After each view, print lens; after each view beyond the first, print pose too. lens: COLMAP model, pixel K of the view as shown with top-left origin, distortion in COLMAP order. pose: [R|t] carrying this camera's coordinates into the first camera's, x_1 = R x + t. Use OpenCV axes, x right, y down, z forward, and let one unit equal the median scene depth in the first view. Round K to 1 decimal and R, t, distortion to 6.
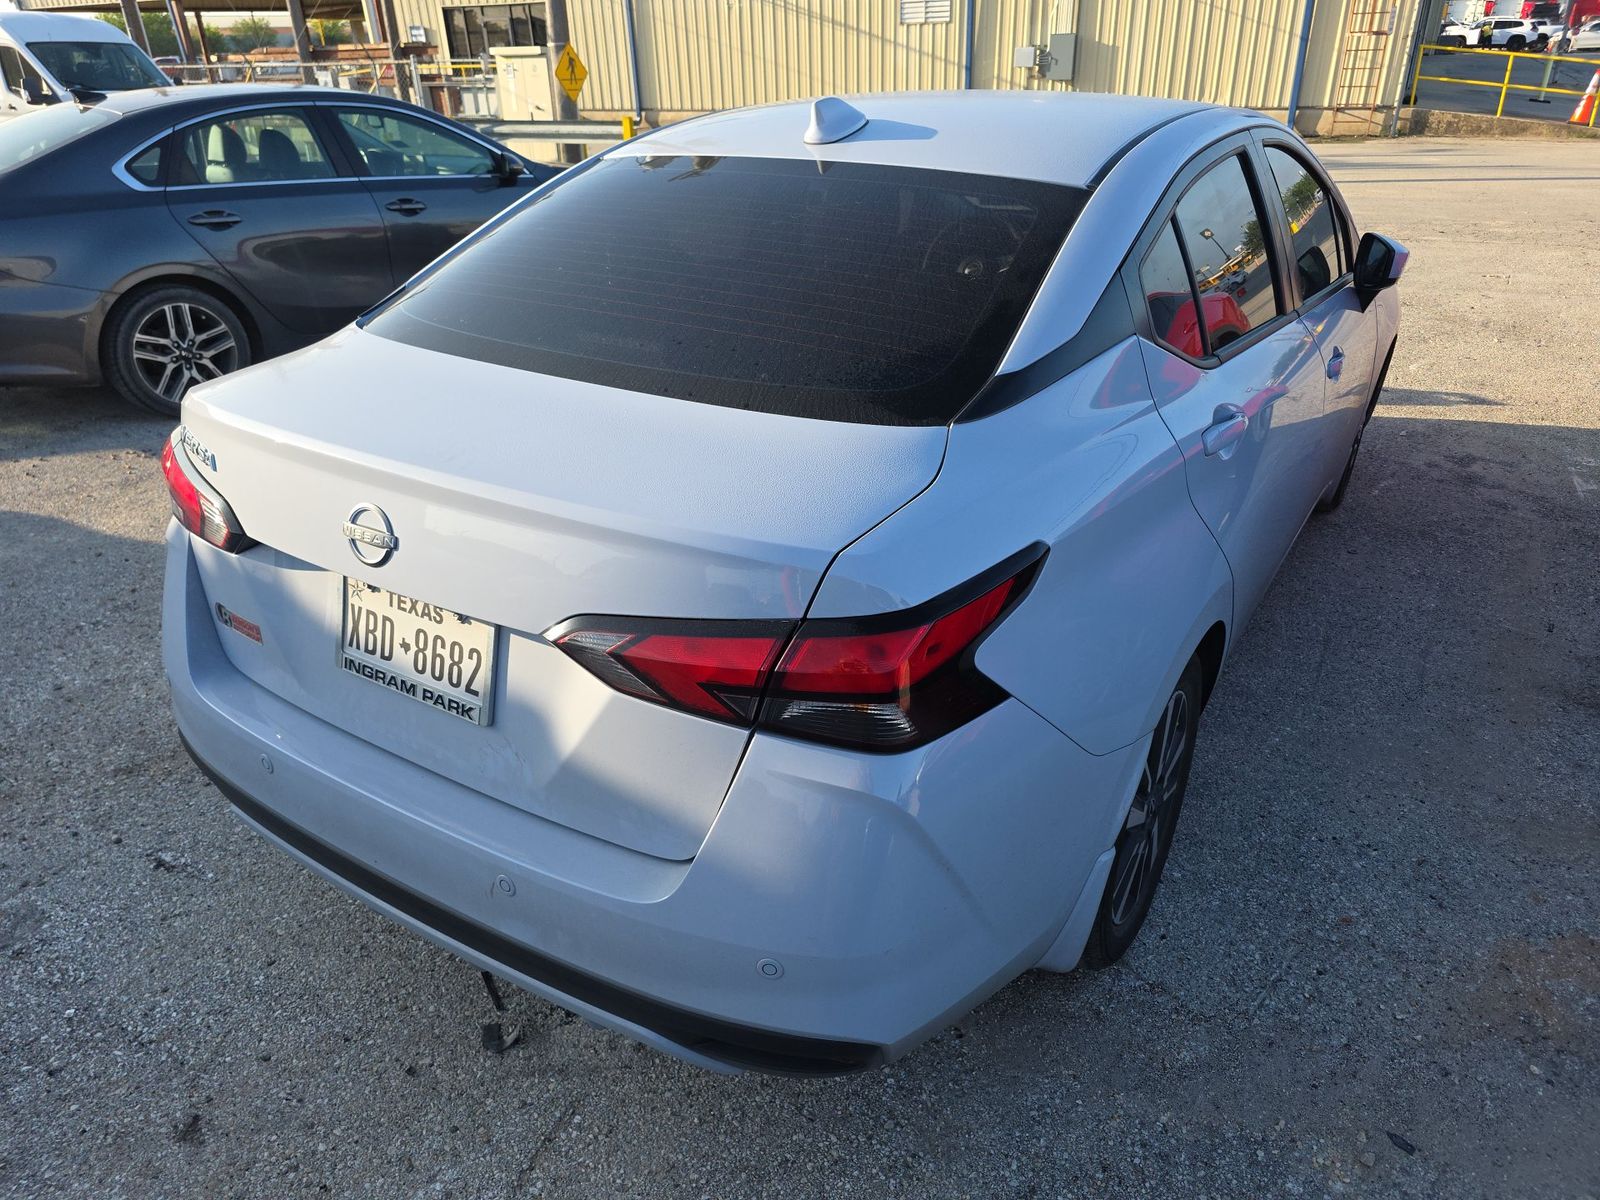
lens RADIAL K [[1075.0, 0, 768.9], [0, 1075.0, 606.6], [0, 0, 1]] dist [0.035600, -0.037077]
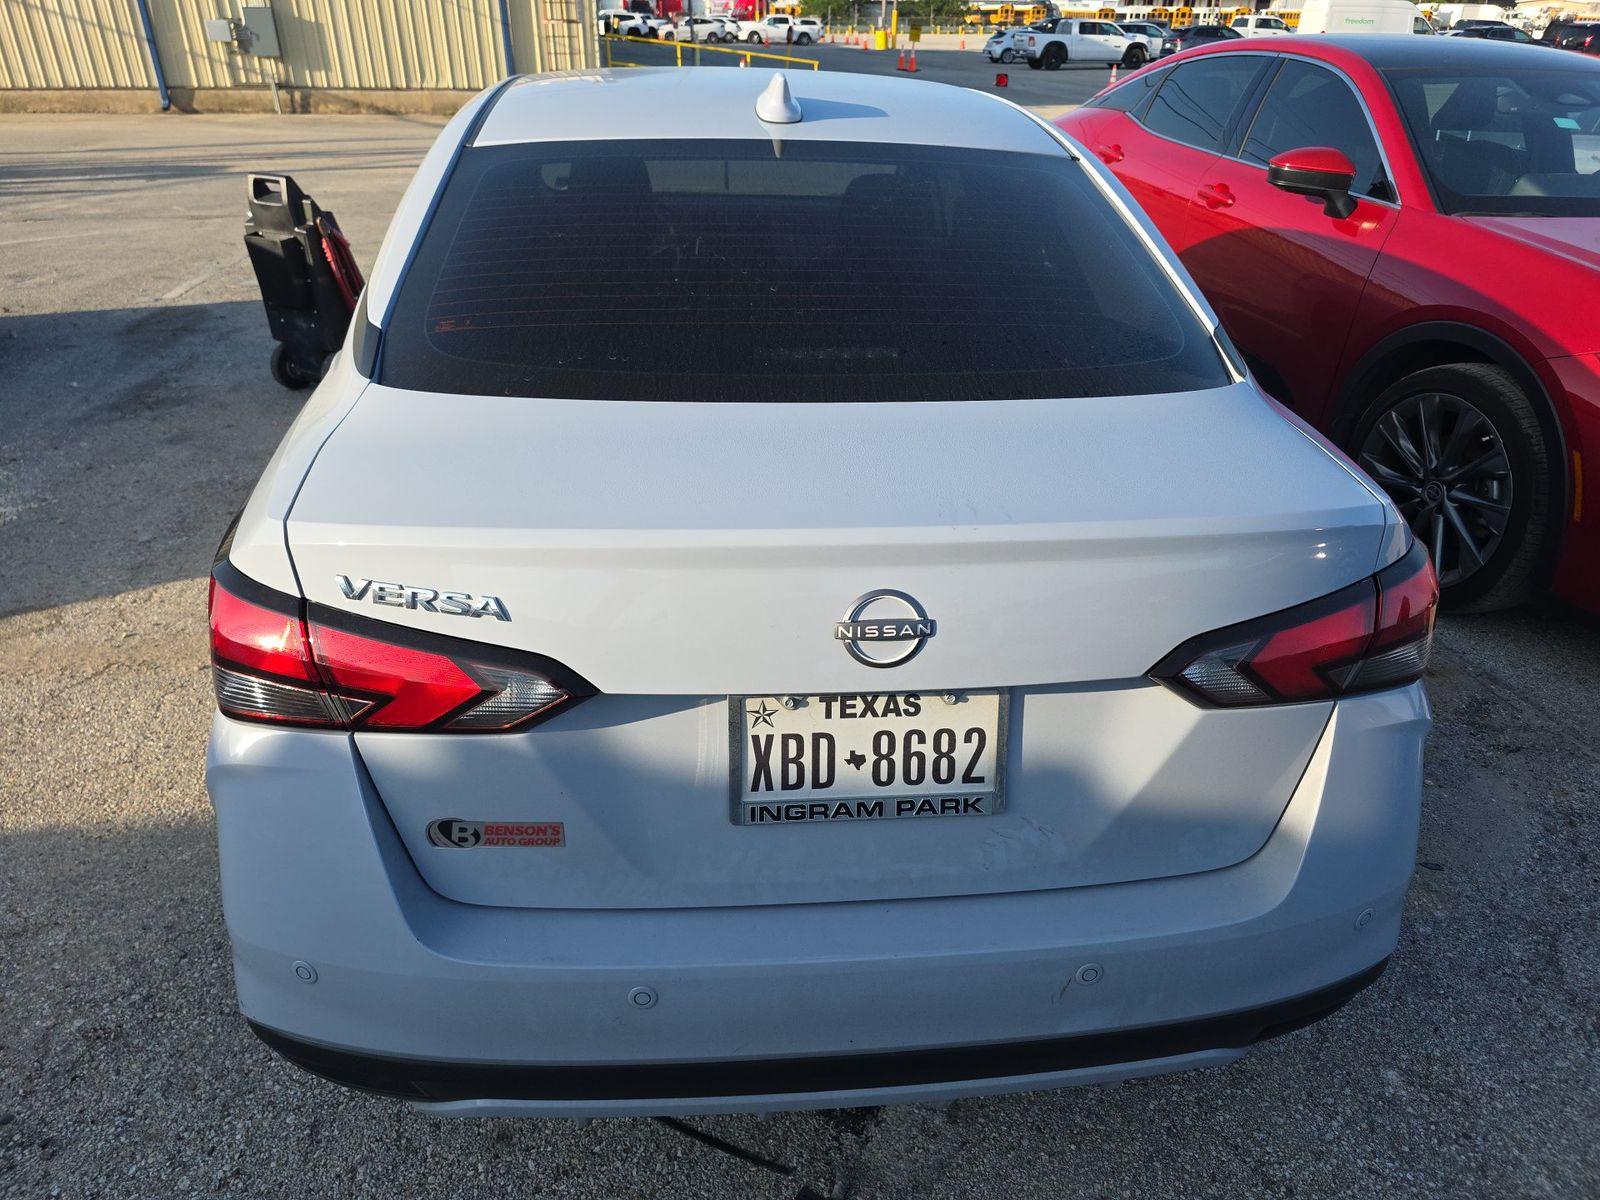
lens RADIAL K [[1084.3, 0, 800.0], [0, 1084.3, 600.0], [0, 0, 1]] dist [0.044047, -0.045554]
pose [[0.780714, -0.257532, 0.569353, -0.785031], [0.254500, 0.963179, 0.086692, -0.154606], [-0.570715, 0.077219, 0.817509, 0.359919]]
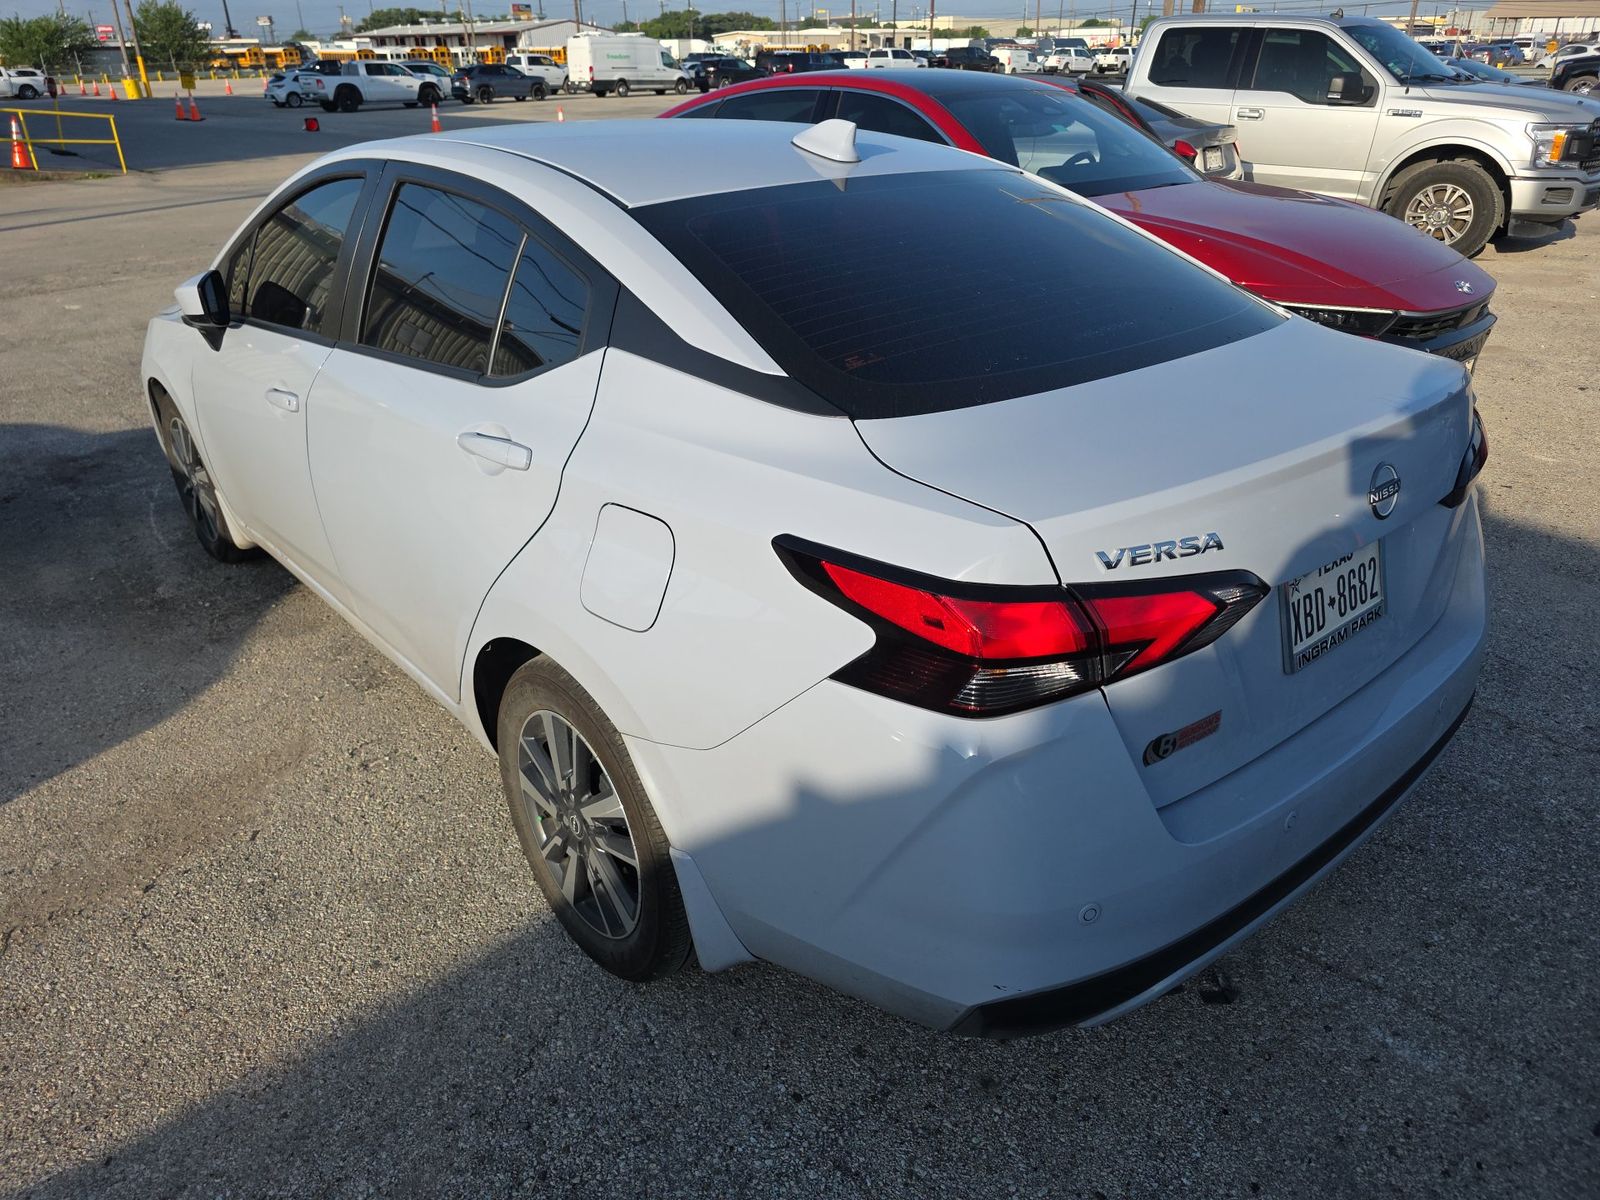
lens RADIAL K [[1073.2, 0, 804.5], [0, 1073.2, 590.4], [0, 0, 1]] dist [0.040493, -0.043388]
pose [[0.298659, -0.397517, 0.867631, -1.414775], [0.440674, 0.863844, 0.244092, -0.465398], [-0.846528, 0.309442, 0.433170, 0.965567]]
